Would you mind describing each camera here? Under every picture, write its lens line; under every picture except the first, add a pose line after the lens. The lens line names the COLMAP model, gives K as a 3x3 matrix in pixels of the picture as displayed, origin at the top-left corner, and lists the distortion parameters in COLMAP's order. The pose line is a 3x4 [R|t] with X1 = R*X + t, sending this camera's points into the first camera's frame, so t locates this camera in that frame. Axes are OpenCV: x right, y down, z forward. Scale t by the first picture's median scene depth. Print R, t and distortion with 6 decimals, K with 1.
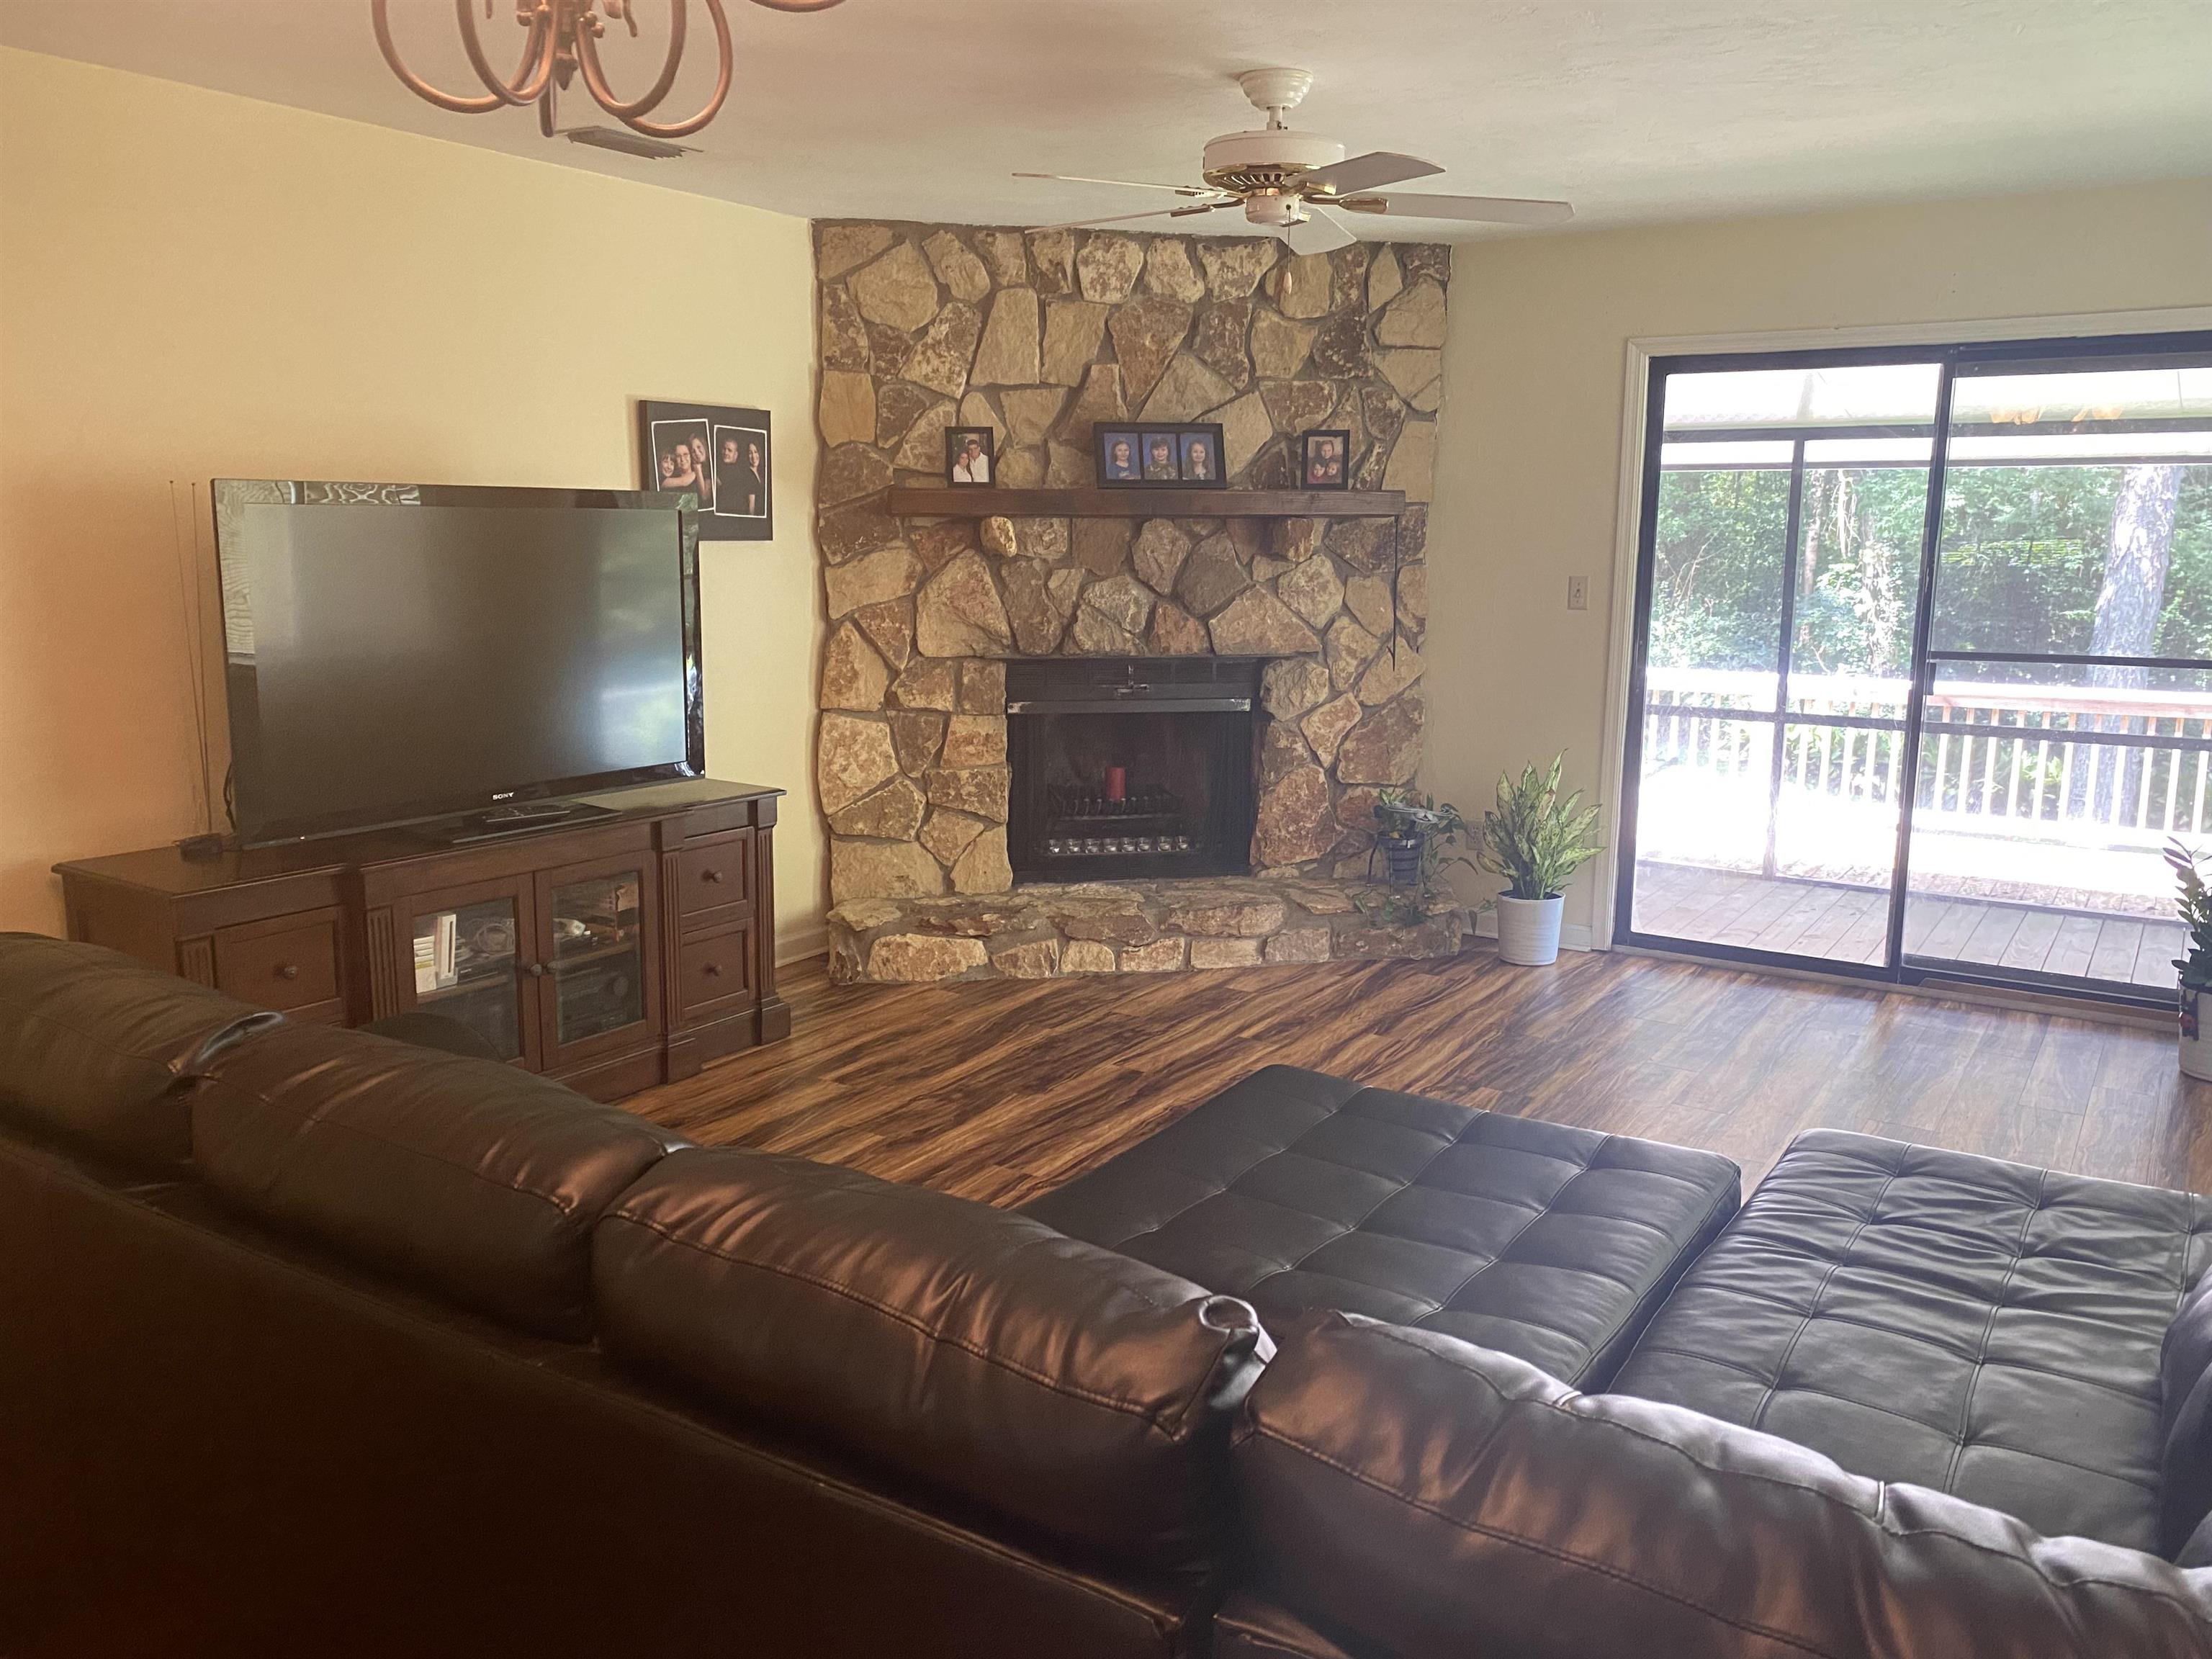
lens RADIAL K [[1672.4, 0, 1090.6], [0, 1672.4, 813.2], [0, 0, 1]] dist [0.057047, -0.074124]
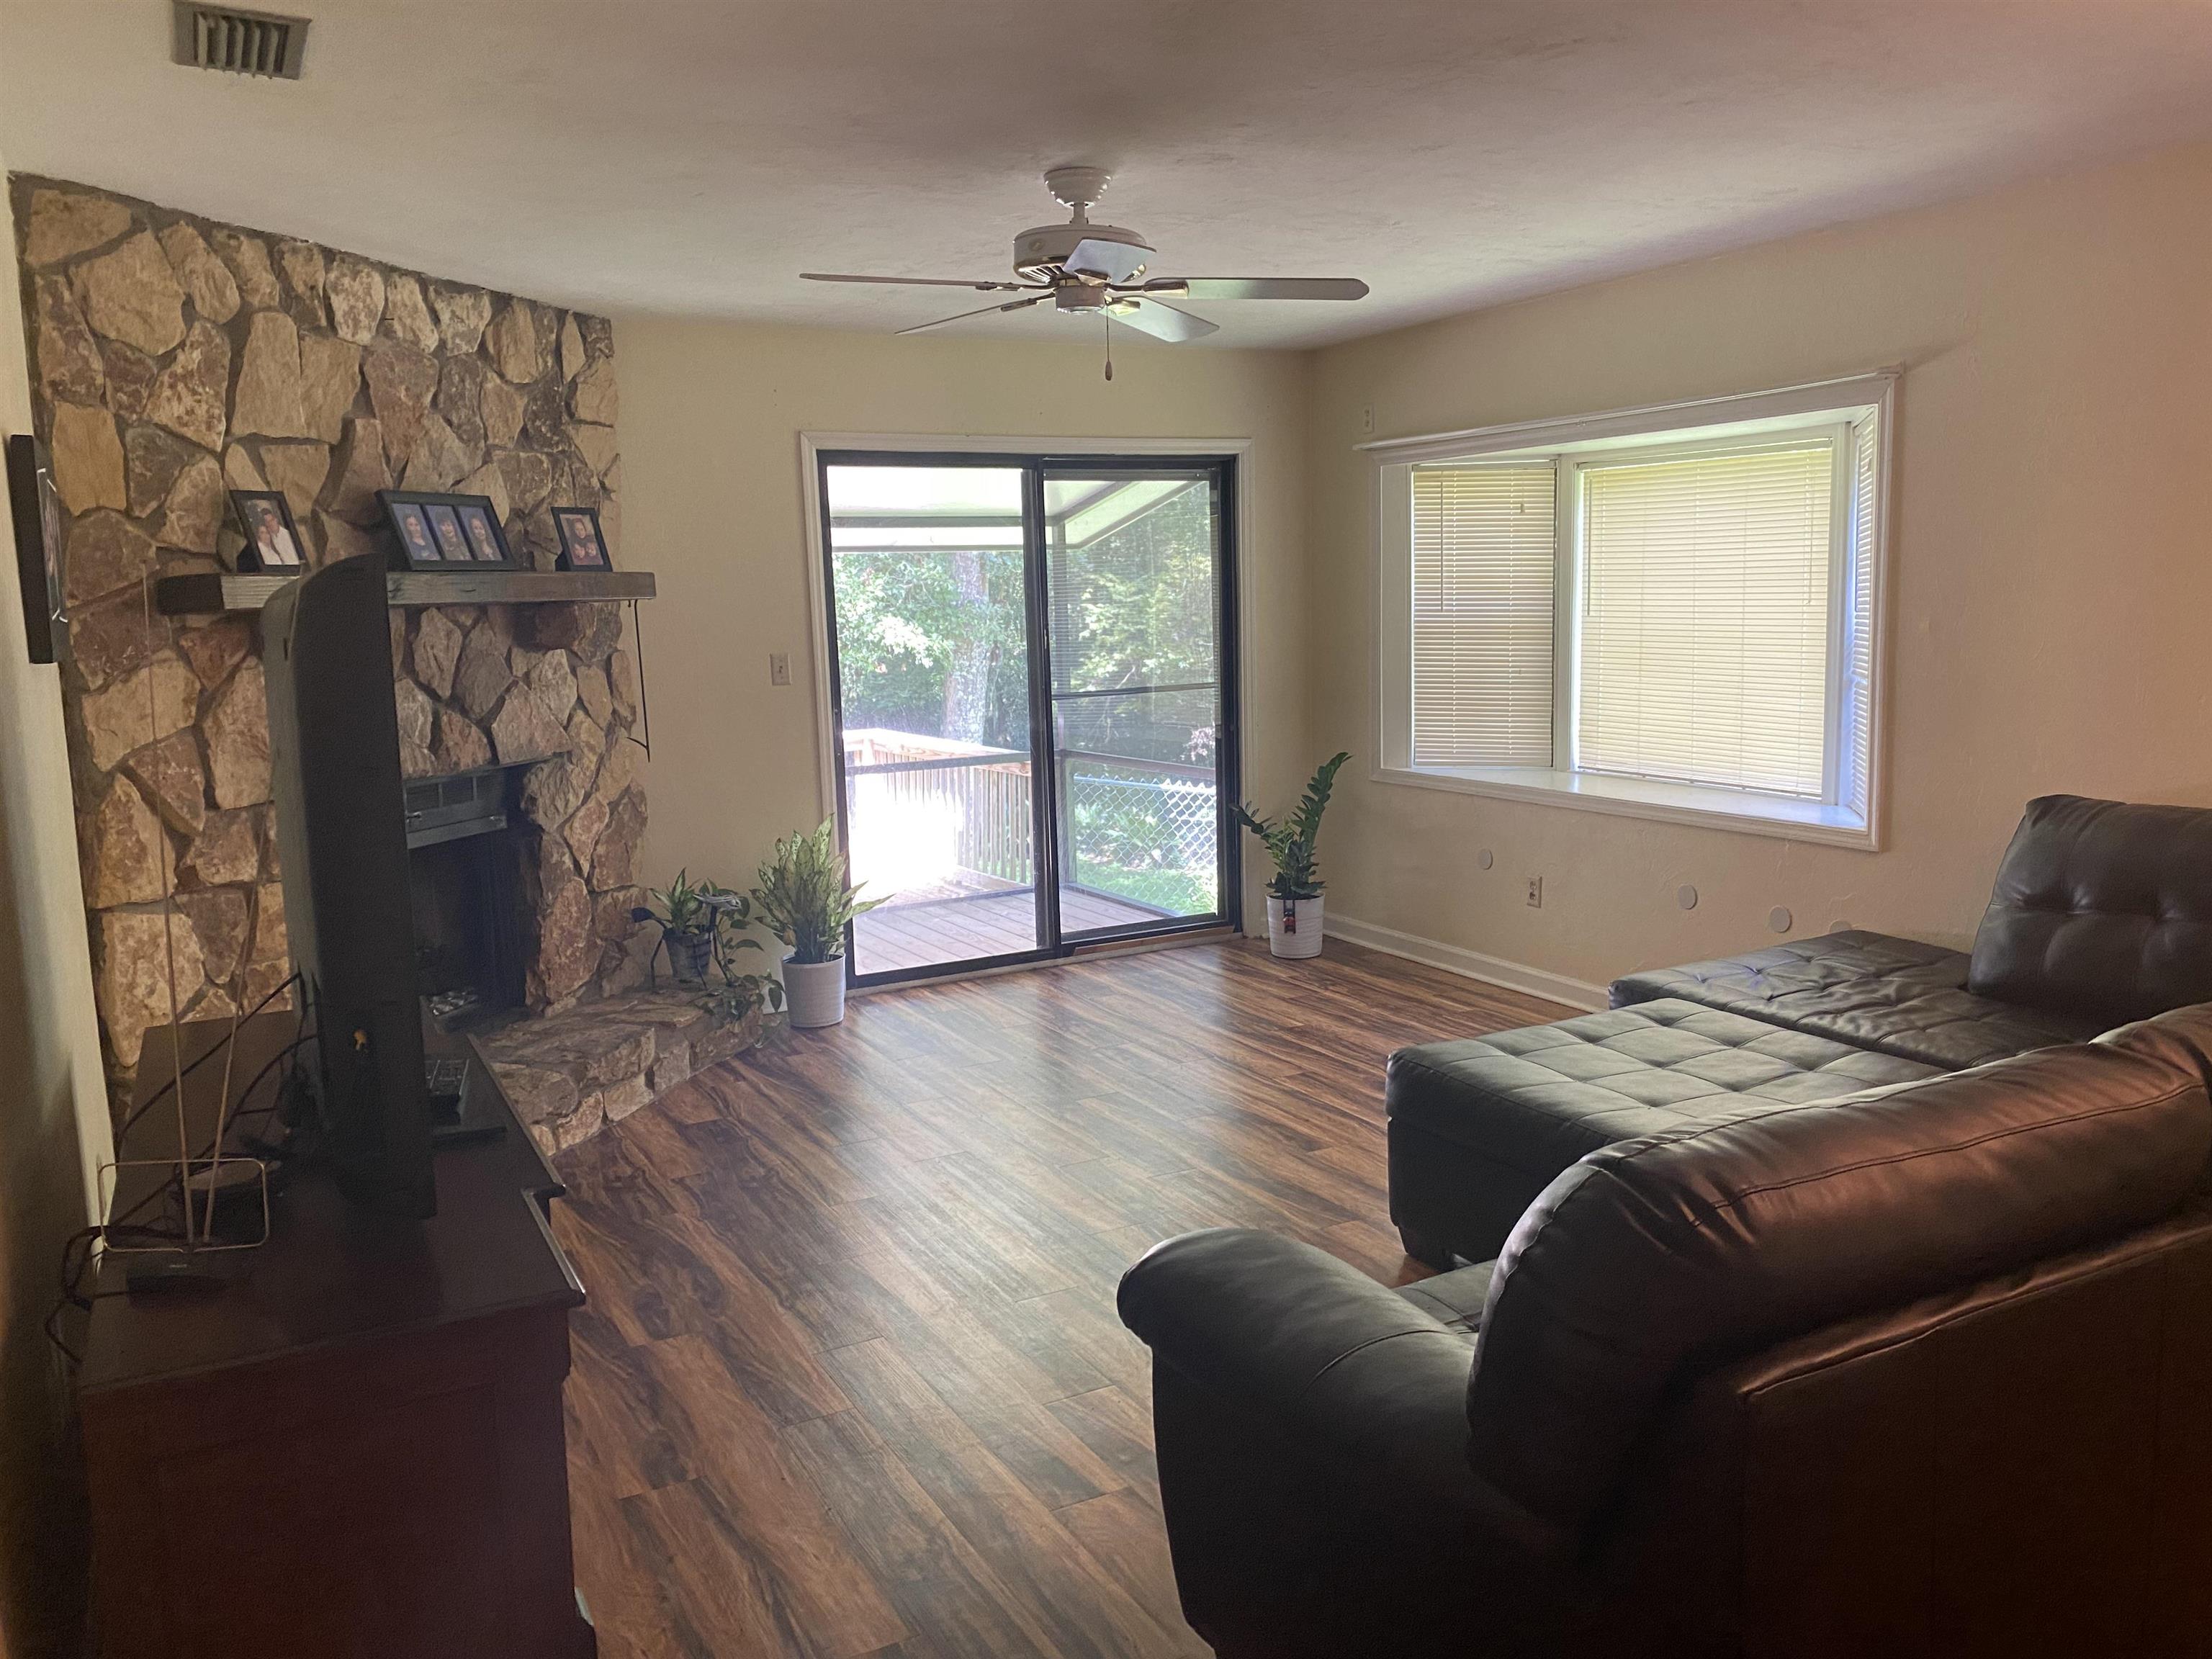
lens RADIAL K [[1717.2, 0, 1091.0], [0, 1717.2, 773.0], [0, 0, 1]] dist [0.086893, -0.075674]
pose [[0.475565, -0.114965, 0.872136, -0.568371], [0.186222, 0.982111, 0.027918, -0.061578], [-0.859744, 0.149134, 0.488467, 0.325678]]
